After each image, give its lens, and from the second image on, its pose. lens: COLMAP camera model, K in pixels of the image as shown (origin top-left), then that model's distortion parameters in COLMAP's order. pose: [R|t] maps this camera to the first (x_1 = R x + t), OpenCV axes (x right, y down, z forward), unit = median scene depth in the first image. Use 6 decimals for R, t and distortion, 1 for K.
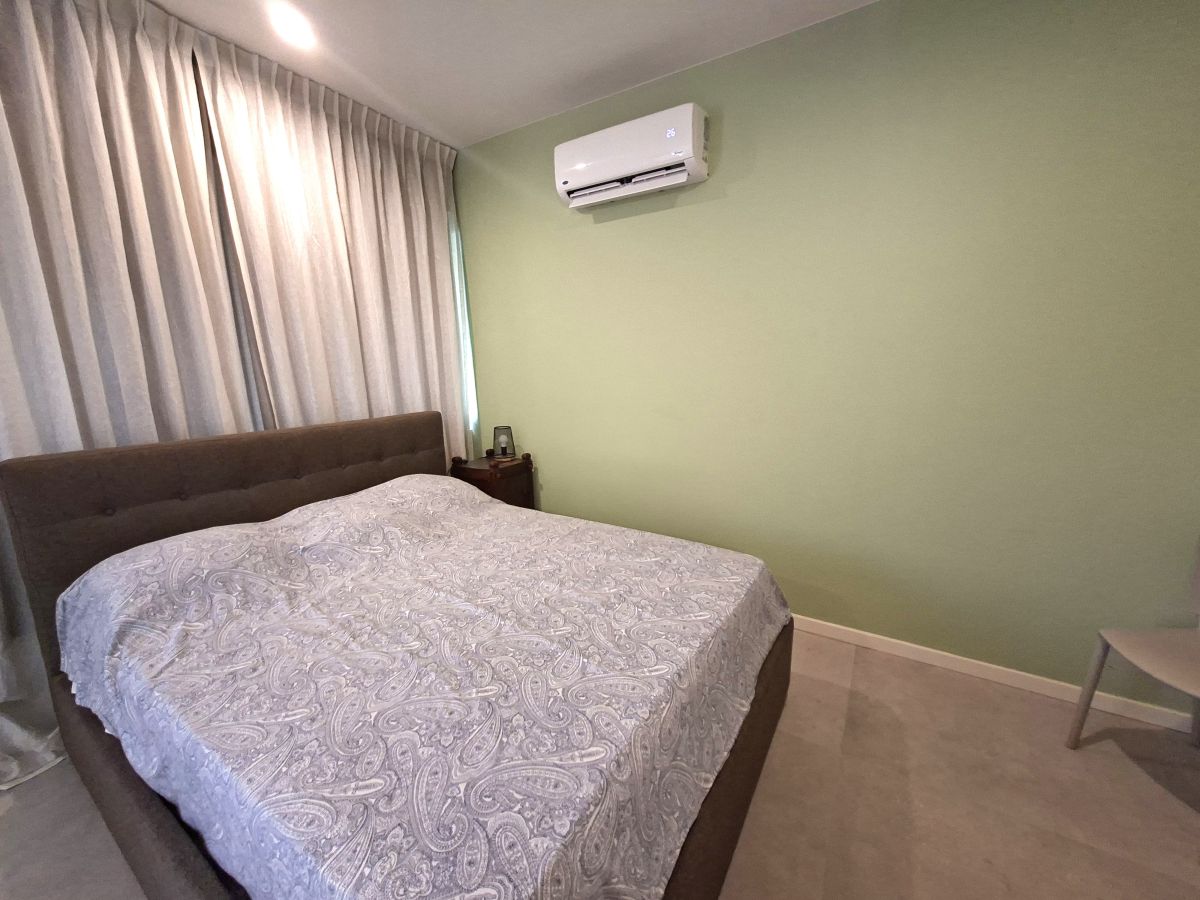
lens RADIAL K [[470.4, 0, 598.5], [0, 470.4, 445.9], [0, 0, 1]] dist [-0.006054, 0.001199]
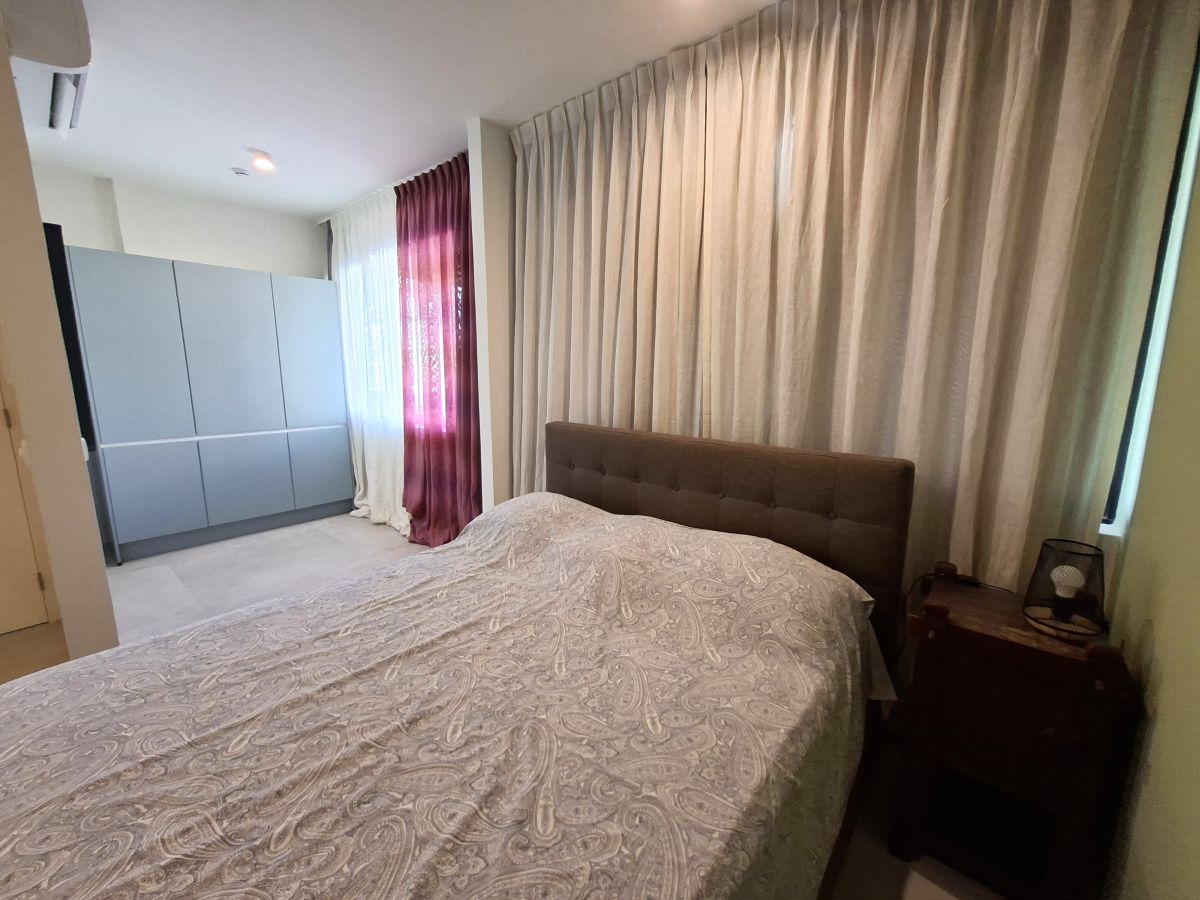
lens RADIAL K [[470.4, 0, 598.5], [0, 470.4, 445.9], [0, 0, 1]] dist [-0.006054, 0.001199]
pose [[-0.132802, 0.173926, -0.975763, 0.380222], [-0.184238, 0.962993, 0.196725, -0.230695], [0.973869, 0.205898, -0.095844, 1.223028]]
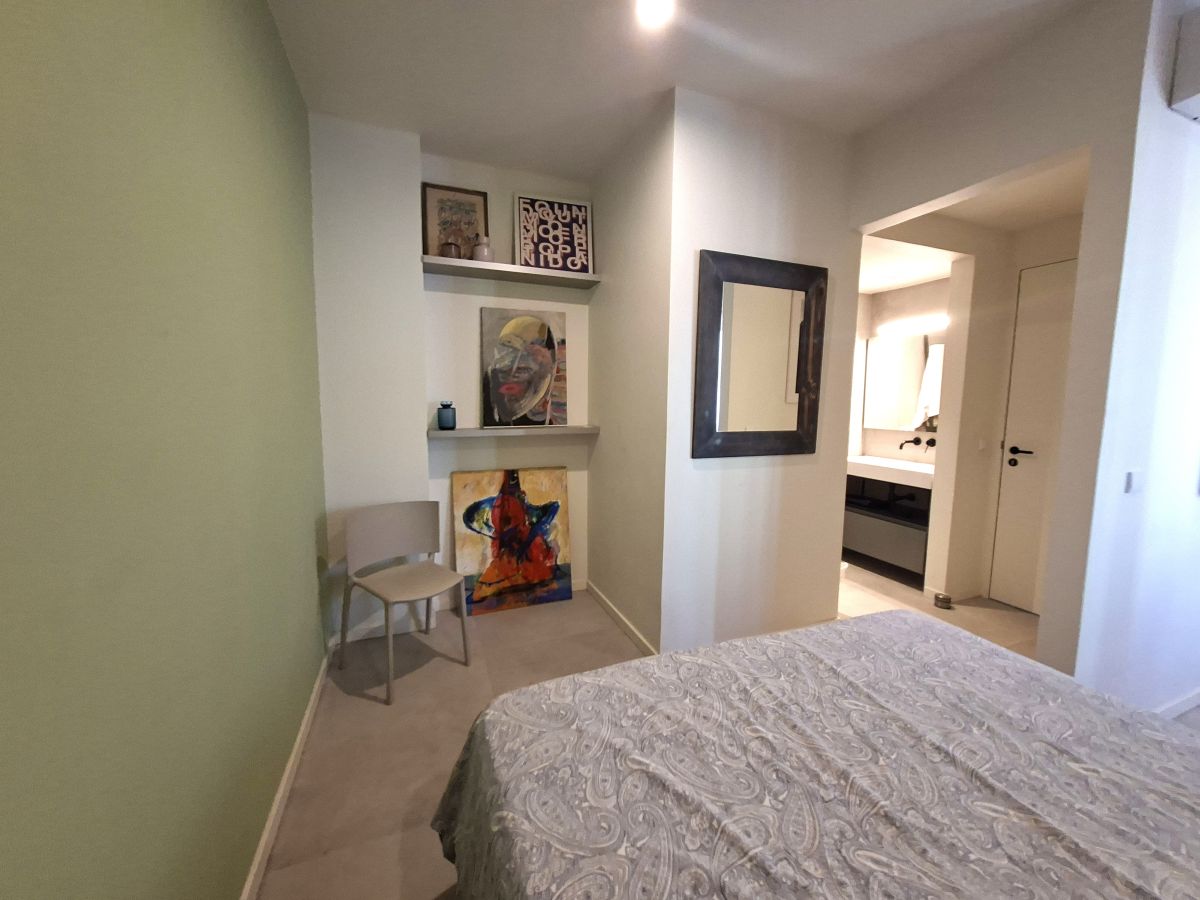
lens RADIAL K [[470.4, 0, 598.5], [0, 470.4, 445.9], [0, 0, 1]] dist [-0.006054, 0.001199]
pose [[-0.802220, -0.050490, 0.594890, -0.152740], [0.113221, 0.965470, 0.234623, -0.260424], [-0.586195, 0.255574, -0.768803, 1.471694]]
